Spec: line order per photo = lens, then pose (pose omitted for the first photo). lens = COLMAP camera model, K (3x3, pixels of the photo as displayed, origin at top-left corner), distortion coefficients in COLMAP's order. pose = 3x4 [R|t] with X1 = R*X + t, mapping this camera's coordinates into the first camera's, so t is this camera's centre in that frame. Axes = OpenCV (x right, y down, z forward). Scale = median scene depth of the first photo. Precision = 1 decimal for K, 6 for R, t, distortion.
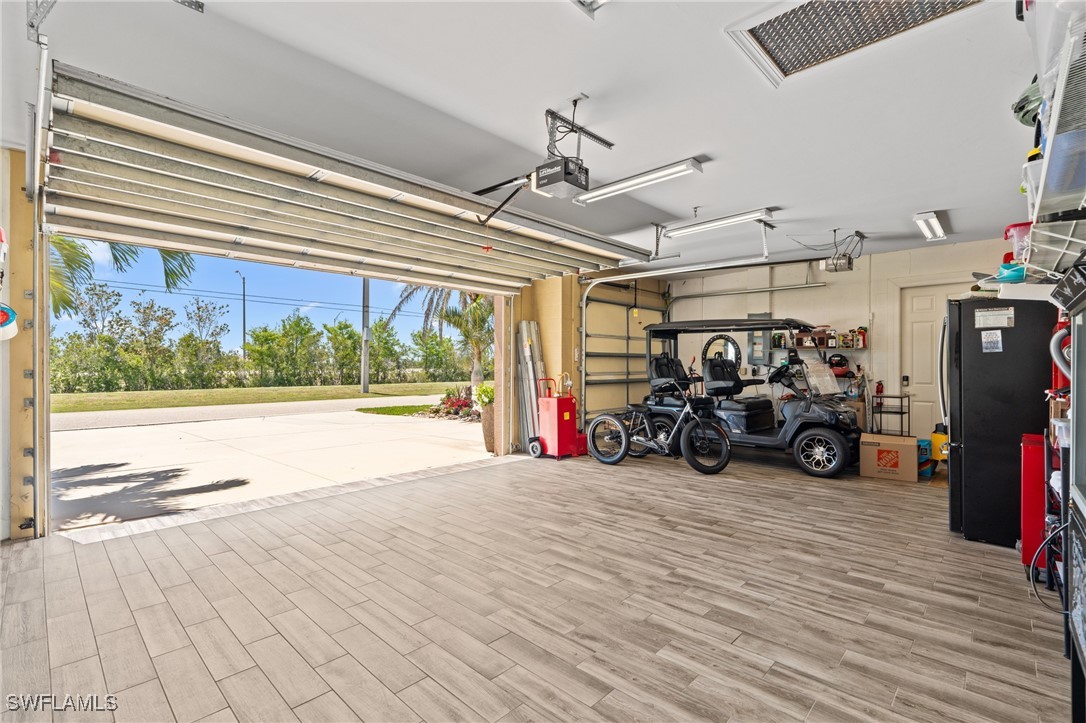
lens RADIAL K [[486.6, 0, 541.8], [0, 486.6, 358.0], [0, 0, 1]] dist [-0.004143, -0.000382]
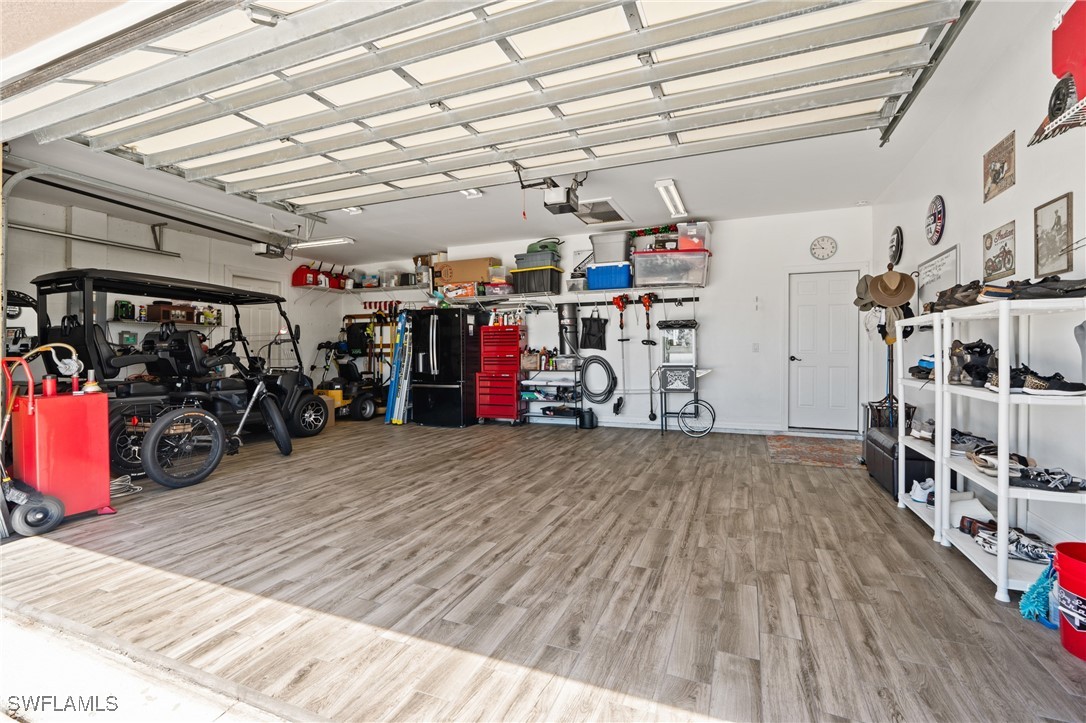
lens RADIAL K [[486.6, 0, 541.8], [0, 486.6, 358.0], [0, 0, 1]] dist [-0.004143, -0.000382]
pose [[-0.360165, -0.008953, 0.932846, -0.926036], [-0.011894, 0.999917, 0.005005, 0.057455], [-0.932813, -0.009293, -0.360242, 1.164641]]
